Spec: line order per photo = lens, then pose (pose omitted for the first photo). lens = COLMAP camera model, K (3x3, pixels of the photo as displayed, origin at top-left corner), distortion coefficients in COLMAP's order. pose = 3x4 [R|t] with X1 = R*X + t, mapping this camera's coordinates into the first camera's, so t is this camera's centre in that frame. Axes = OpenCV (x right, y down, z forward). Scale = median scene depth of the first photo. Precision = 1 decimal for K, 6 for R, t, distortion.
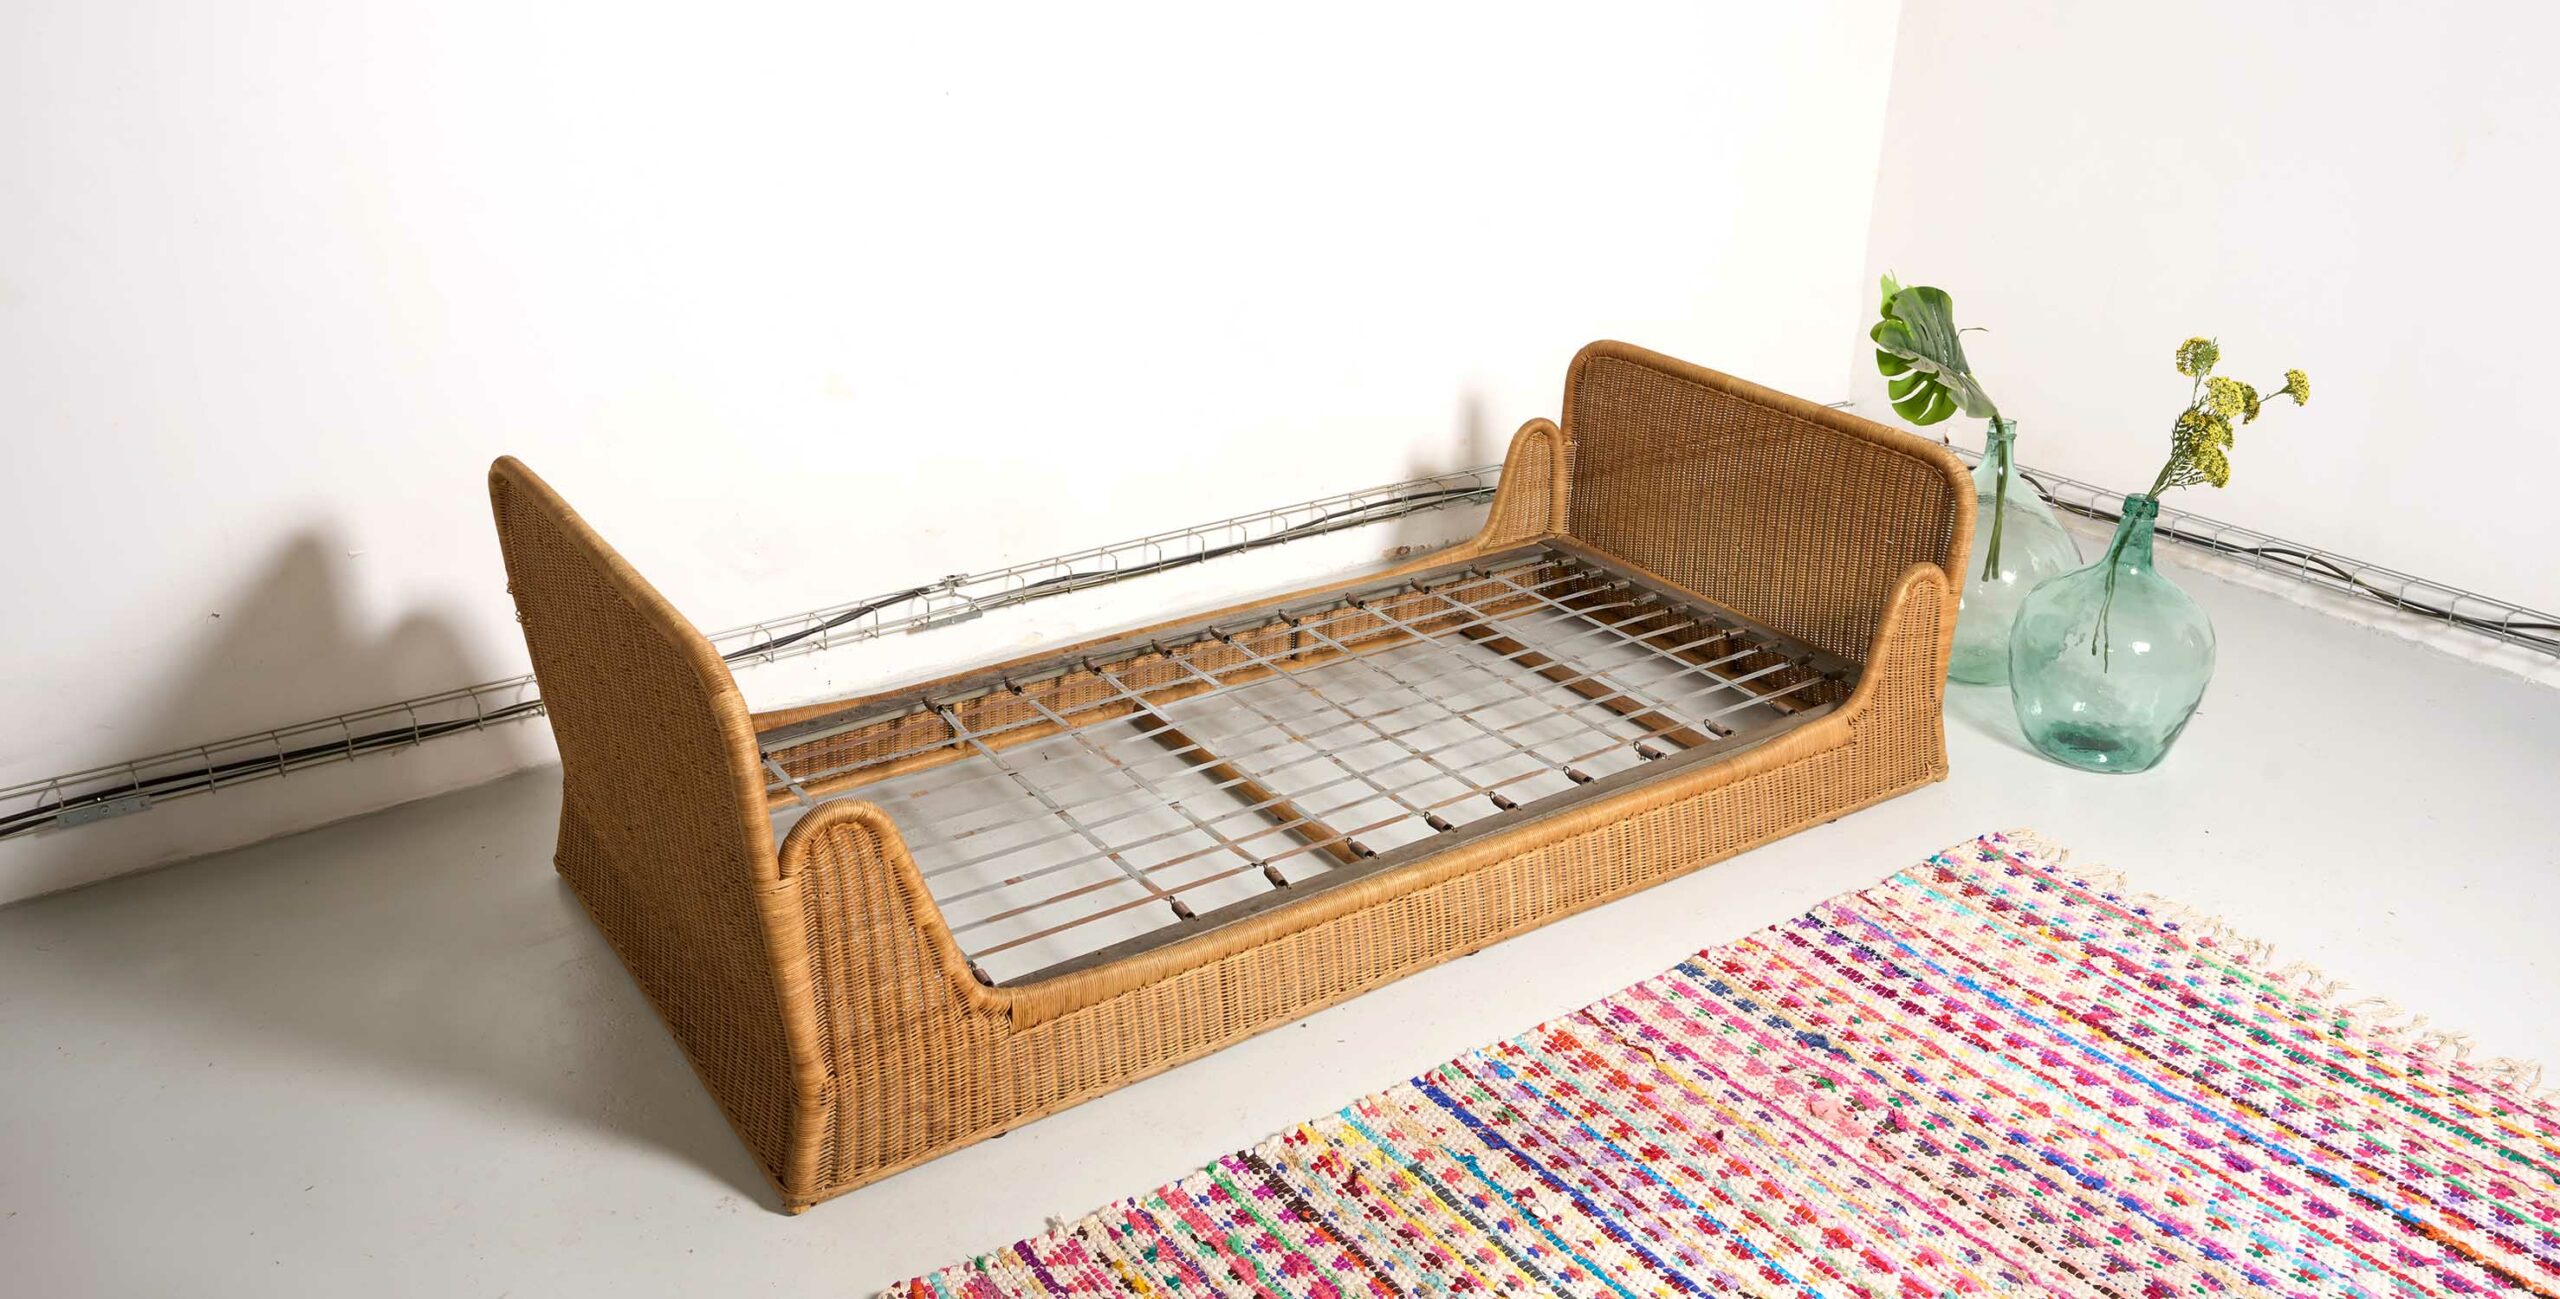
lens RADIAL K [[1958.0, 0, 1280.0], [0, 1958.0, 649.5], [0, 0, 1]] dist [-0.003926, -0.002147]
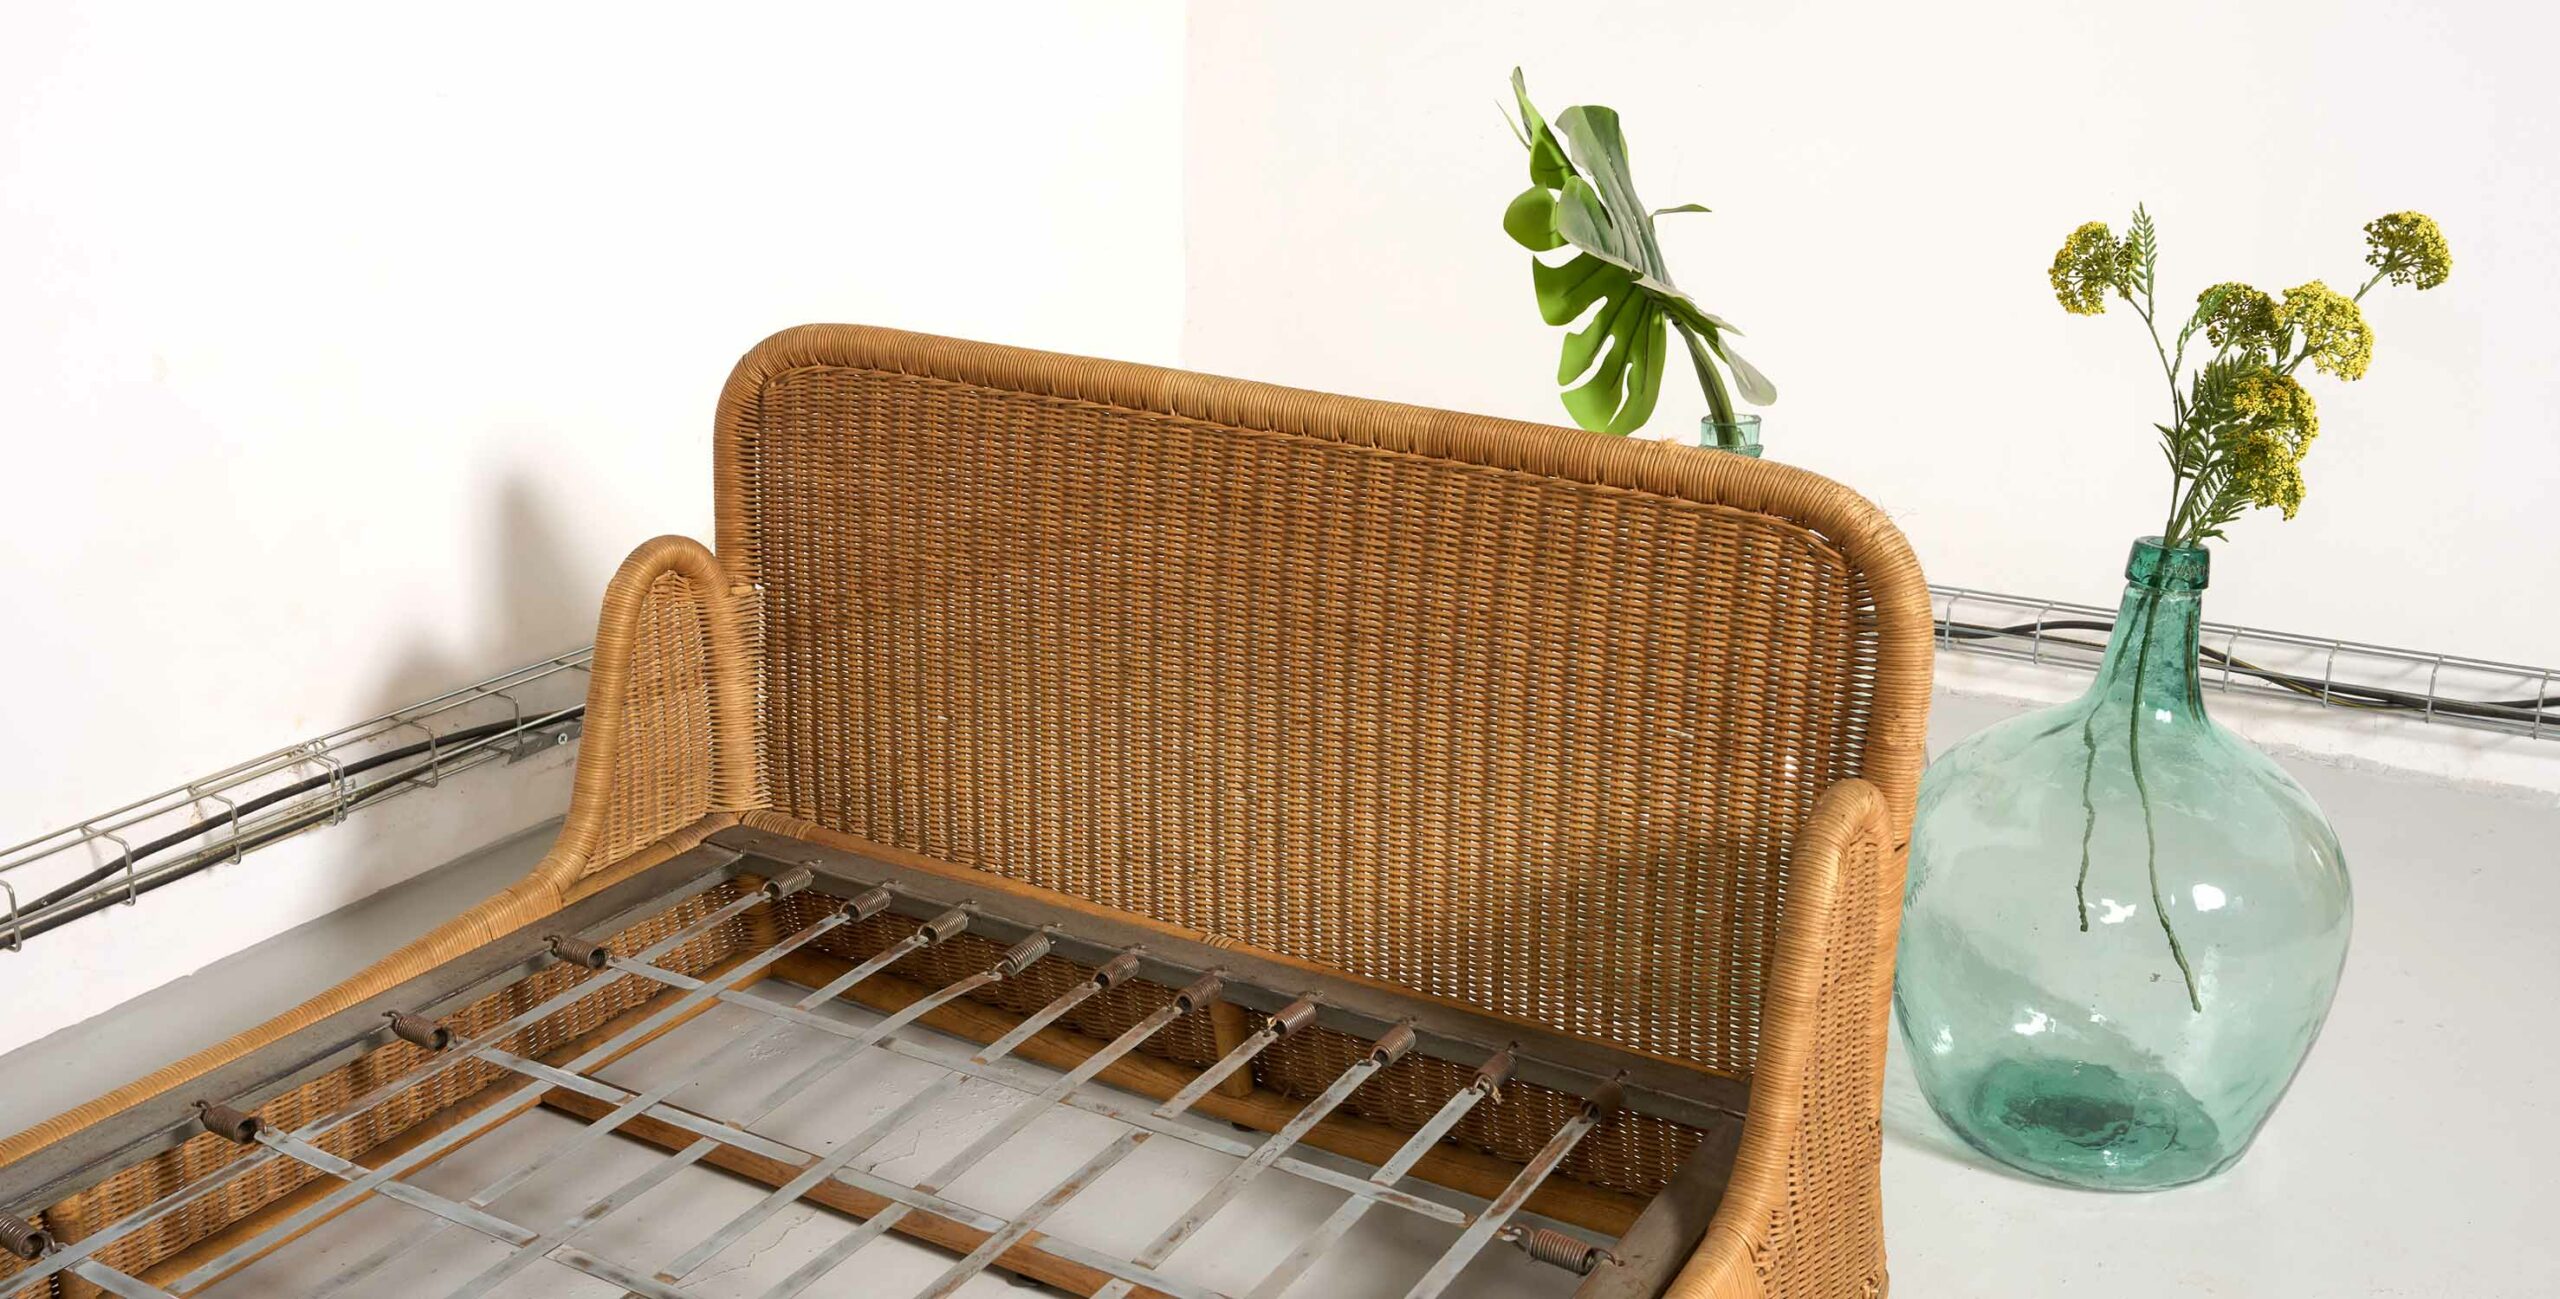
lens RADIAL K [[2498.4, 0, 1280.0], [0, 2498.4, 649.5], [0, 0, 1]] dist [-0.030826, -0.009712]
pose [[0.900773, -0.132102, 0.413712, 0.040559], [0.163026, 0.985803, -0.040181, -0.067652], [-0.402530, 0.103640, 0.909521, 0.608505]]
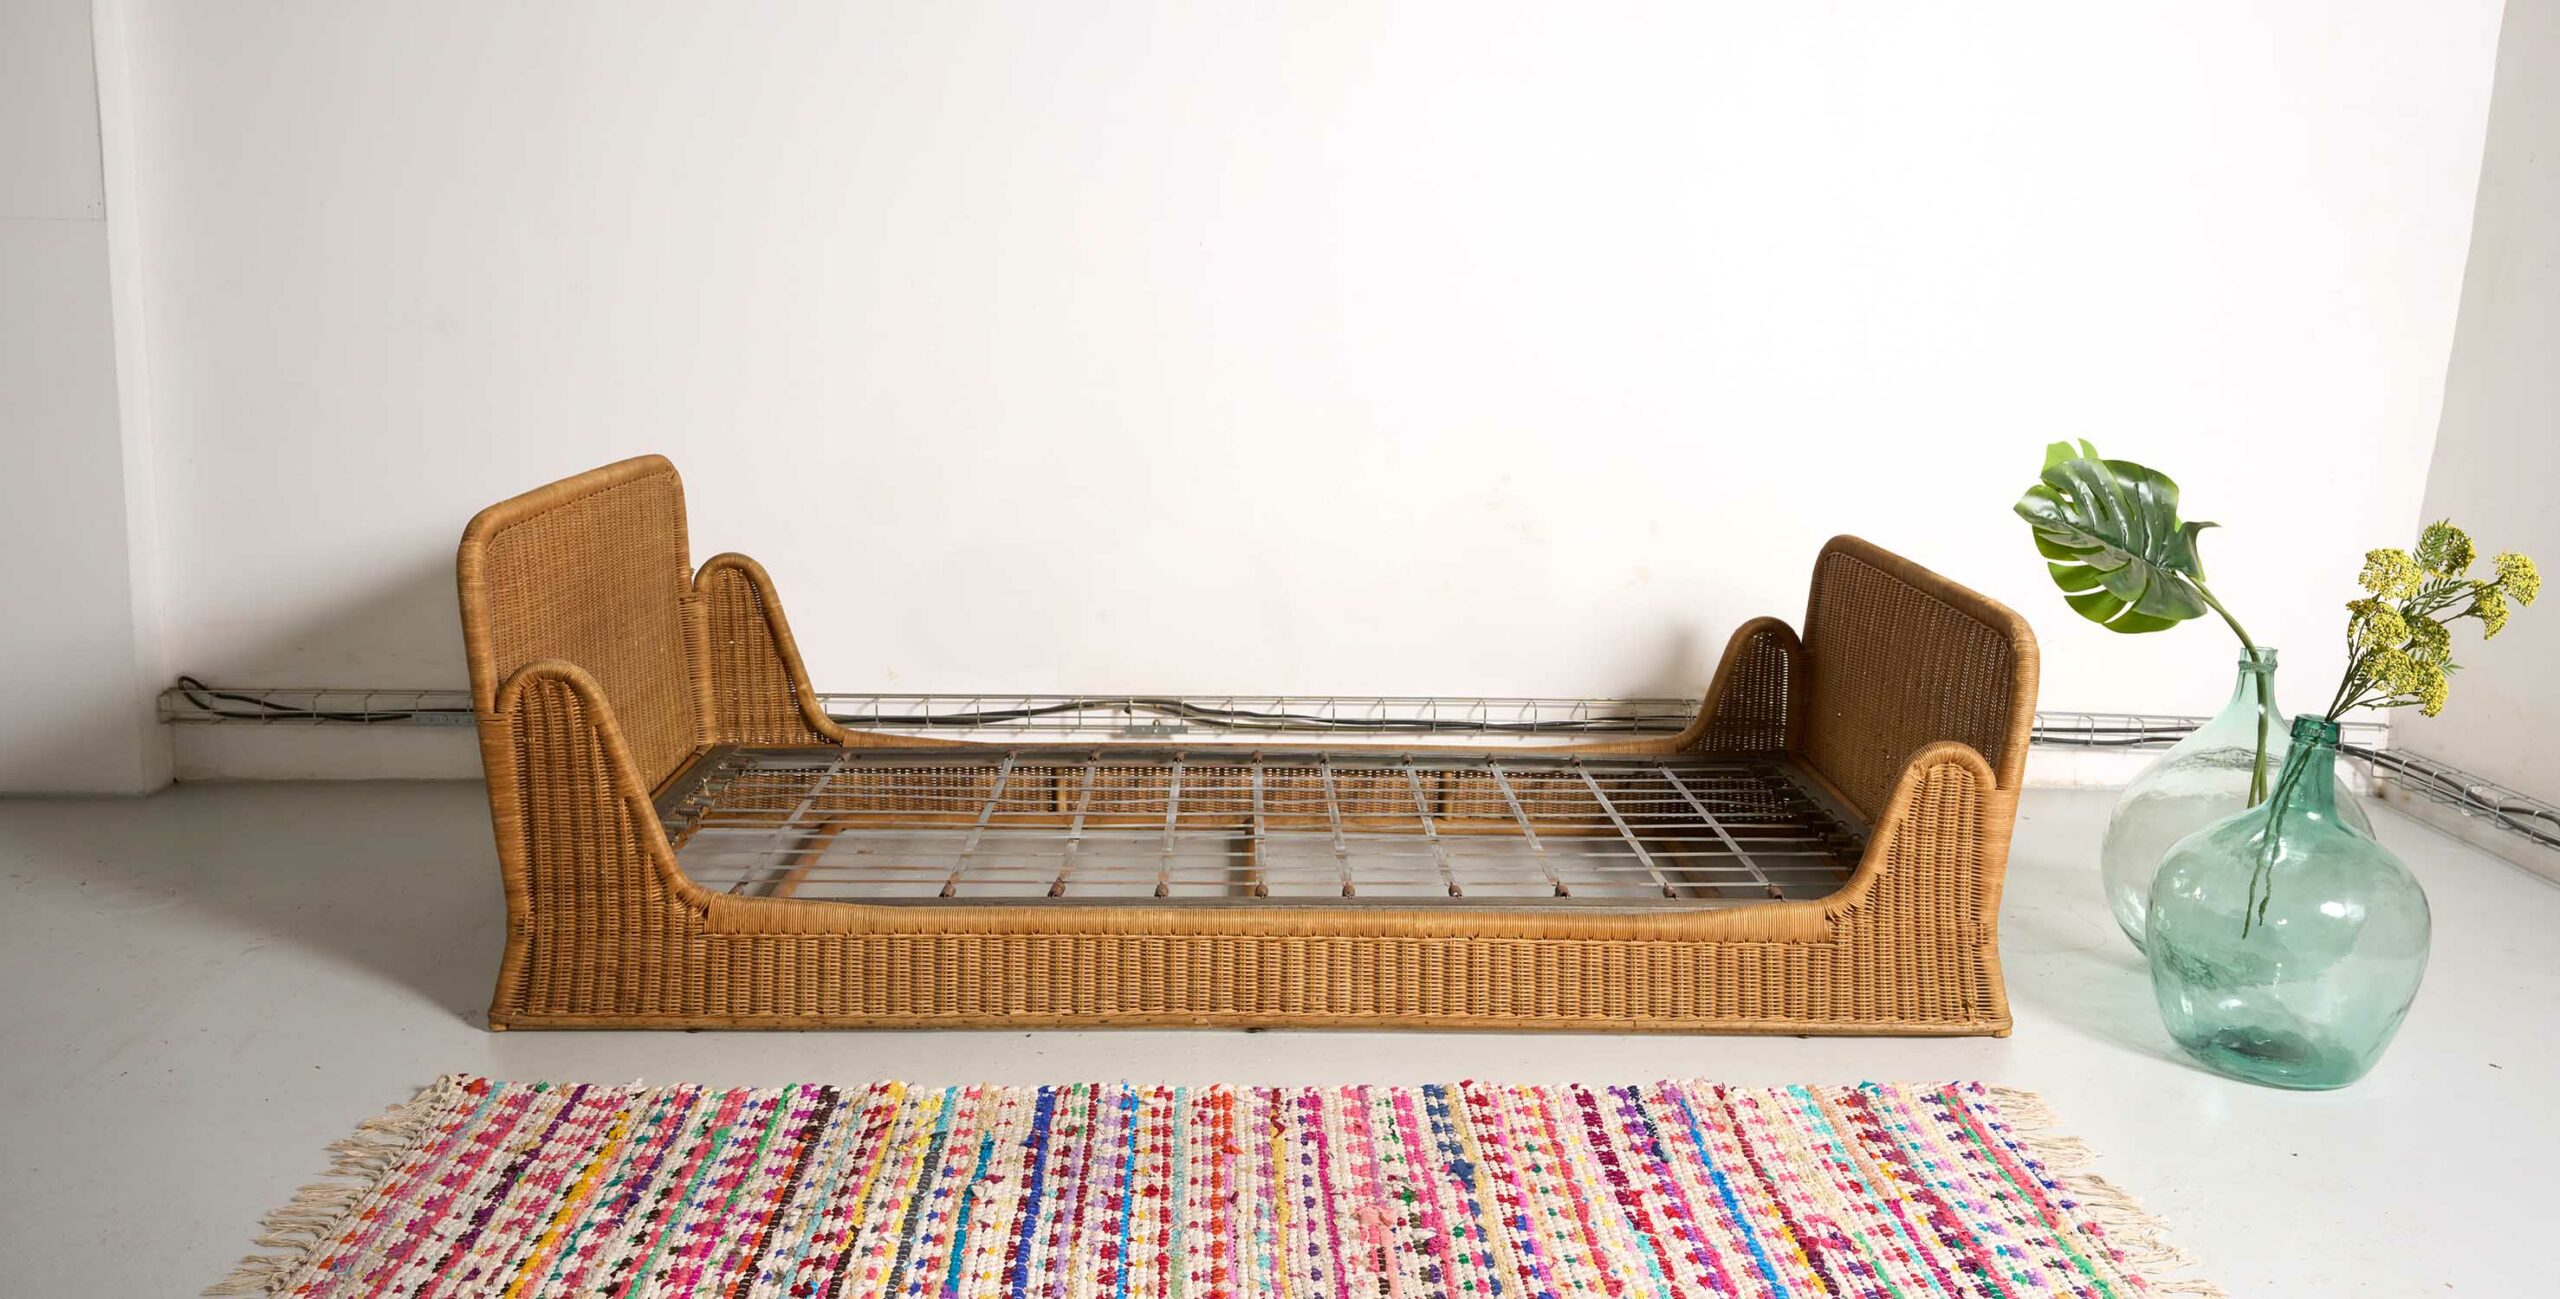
lens RADIAL K [[1898.8, 0, 1240.9], [0, 1898.8, 735.4], [0, 0, 1]] dist [-0.000500, 0.000005]
pose [[0.839038, 0.133558, -0.527426, 0.494137], [-0.220792, 0.969574, -0.105718, 0.102914], [0.497259, 0.205153, 0.842998, 0.177590]]
